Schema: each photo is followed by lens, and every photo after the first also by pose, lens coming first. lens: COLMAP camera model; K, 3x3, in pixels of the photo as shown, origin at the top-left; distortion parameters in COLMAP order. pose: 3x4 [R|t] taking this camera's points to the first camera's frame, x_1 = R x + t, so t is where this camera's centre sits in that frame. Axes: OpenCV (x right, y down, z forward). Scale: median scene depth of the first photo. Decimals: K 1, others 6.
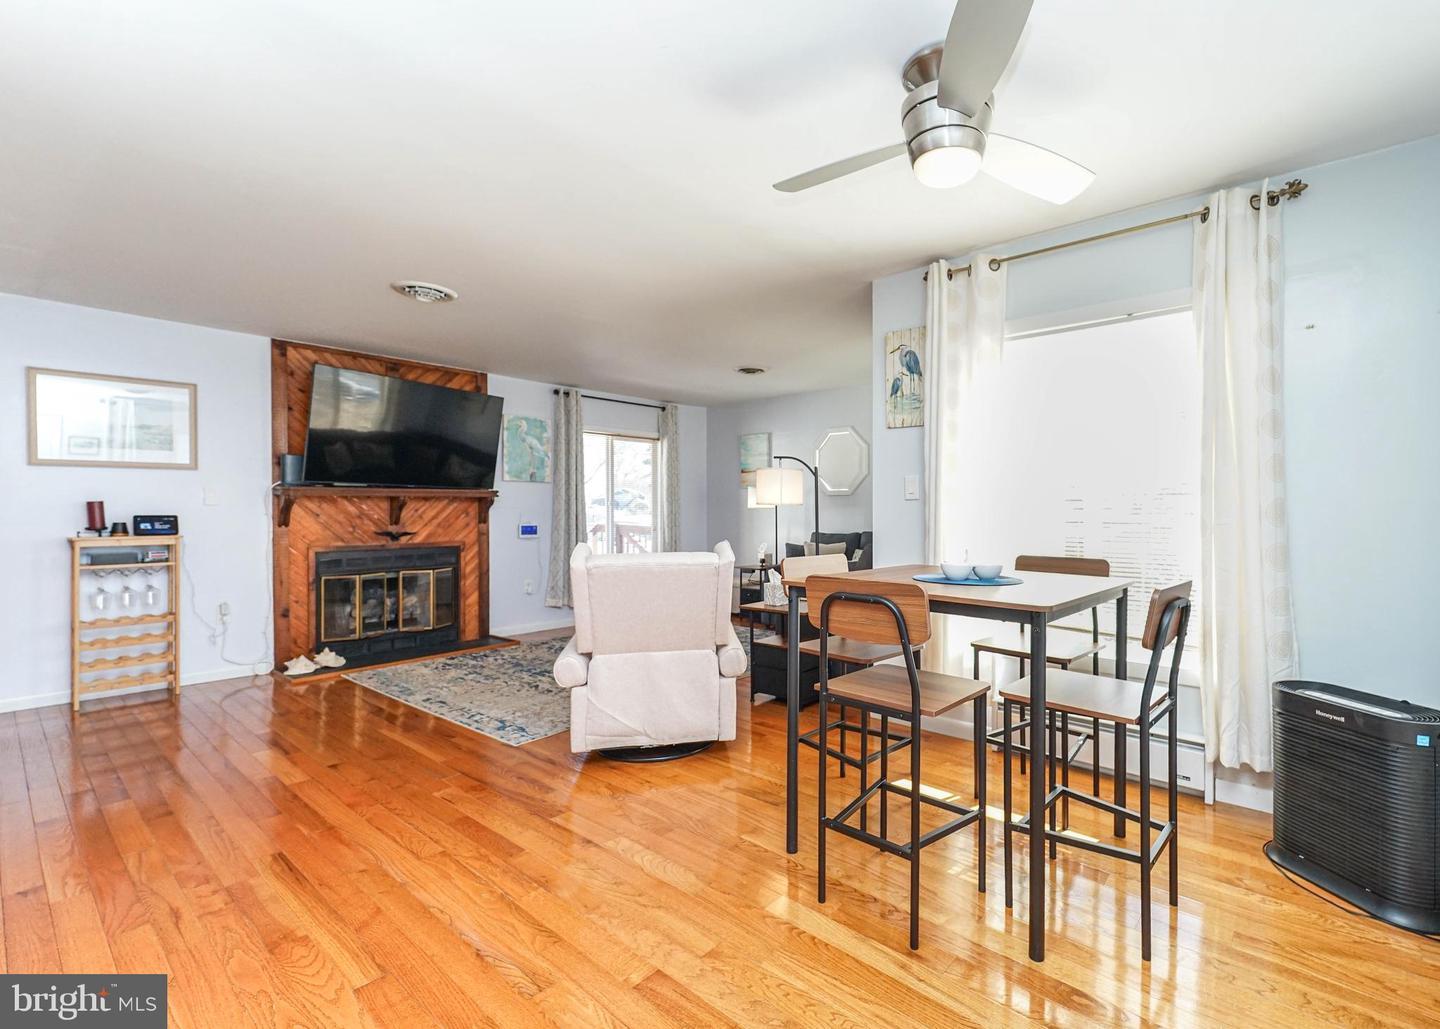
lens RADIAL K [[653.8, 0, 820.2], [0, 653.8, 509.3], [0, 0, 1]] dist [0.011326, 0.000267]
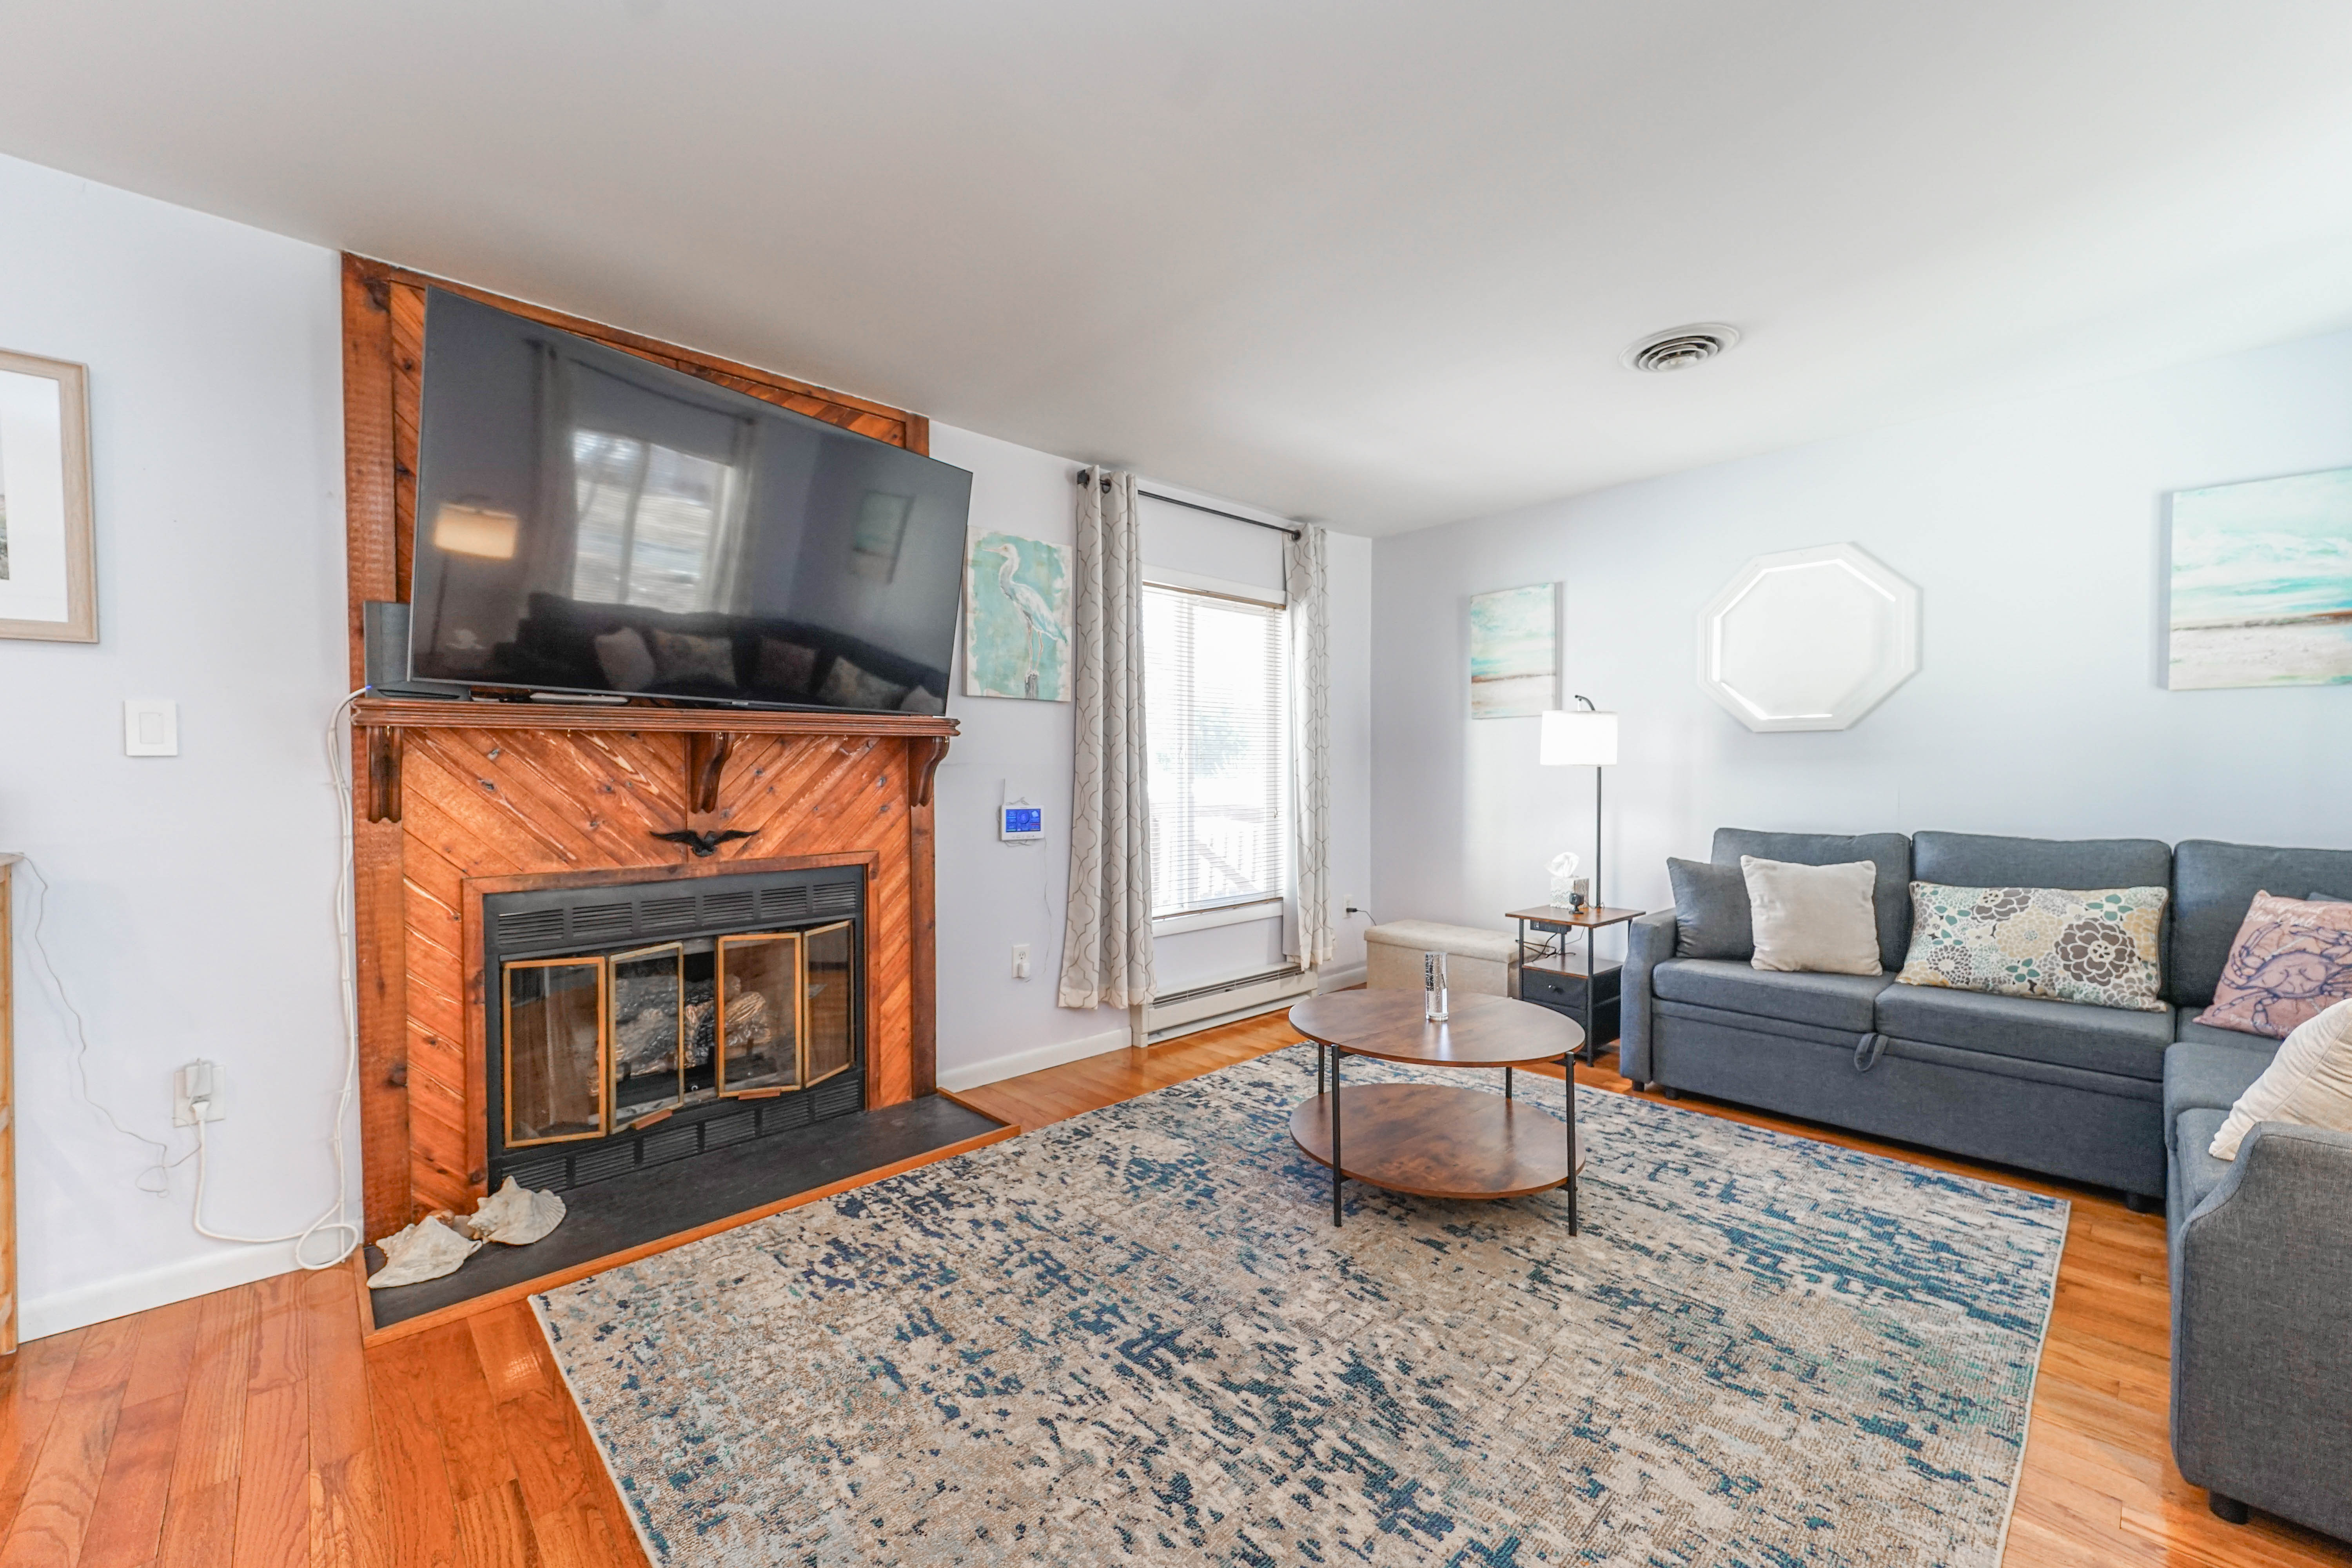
lens RADIAL K [[918.6, 0, 1181.9], [0, 918.6, 780.1], [0, 0, 1]] dist [0.012933, -0.004454]
pose [[0.988499, 0.004210, -0.151168, -0.290352], [-0.001696, 0.999858, 0.016759, -0.002627], [0.151218, -0.016310, 0.988366, 0.505321]]
